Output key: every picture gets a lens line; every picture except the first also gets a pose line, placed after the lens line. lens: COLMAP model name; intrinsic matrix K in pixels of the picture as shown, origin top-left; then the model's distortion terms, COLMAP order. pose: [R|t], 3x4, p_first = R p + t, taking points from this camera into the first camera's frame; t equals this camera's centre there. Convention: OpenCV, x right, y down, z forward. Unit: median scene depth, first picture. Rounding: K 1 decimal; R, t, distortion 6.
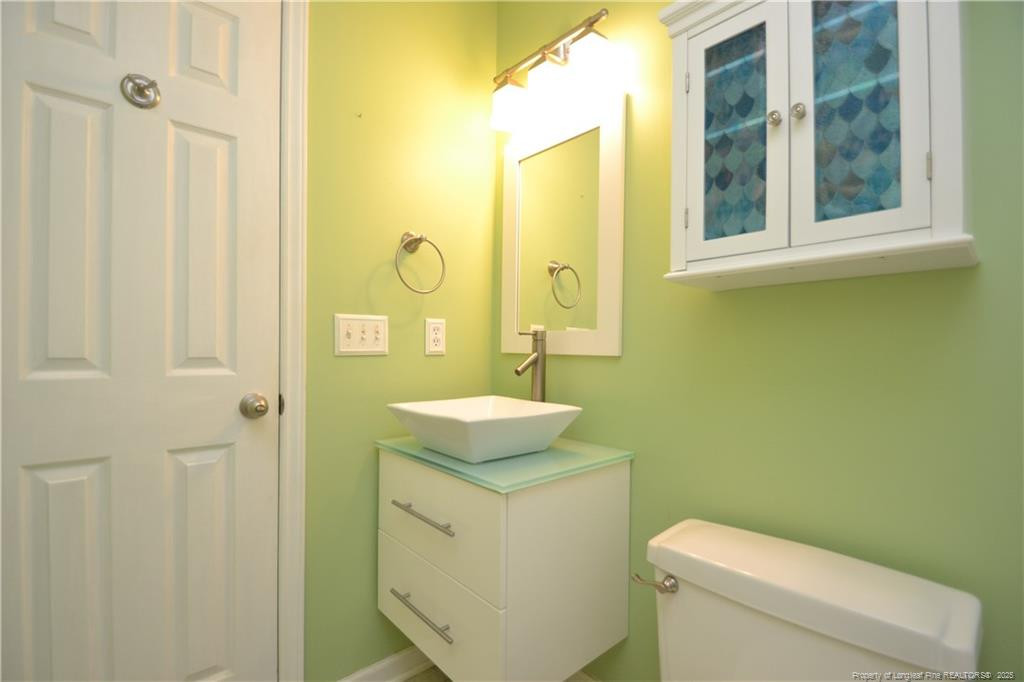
lens RADIAL K [[455.4, 0, 510.0], [0, 455.4, 351.3], [0, 0, 1]] dist [0.000480, -0.009456]
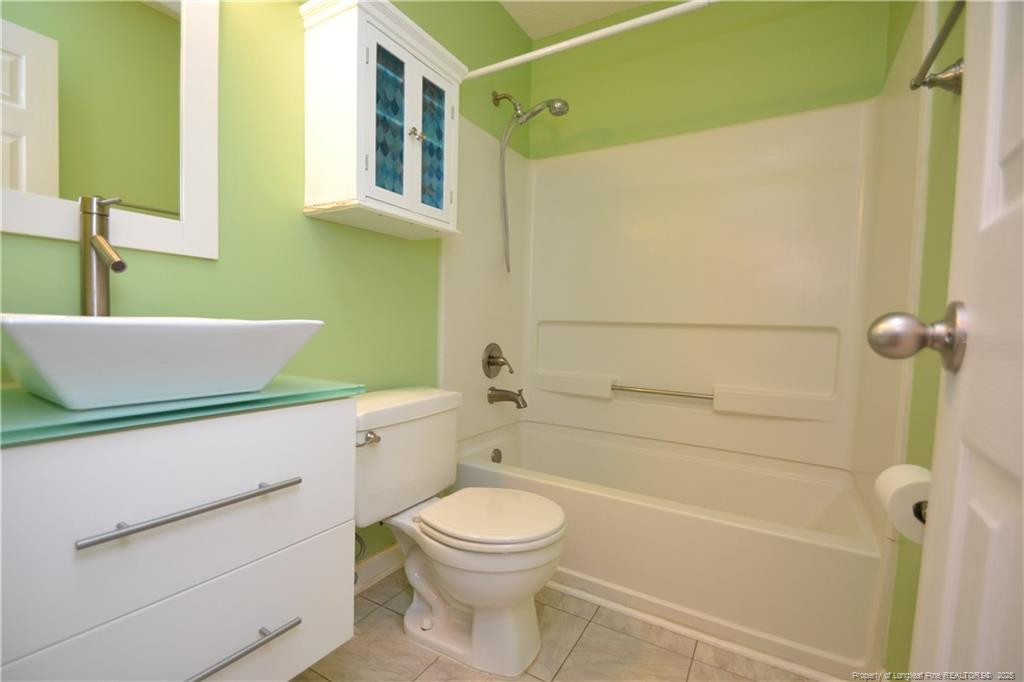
lens RADIAL K [[455.4, 0, 512.4], [0, 455.4, 337.0], [0, 0, 1]] dist [0.000480, -0.009456]
pose [[-0.291100, -0.047387, 0.955518, -1.112308], [-0.032486, 0.998686, 0.039631, 0.157429], [-0.956141, -0.019504, -0.292257, 1.073954]]
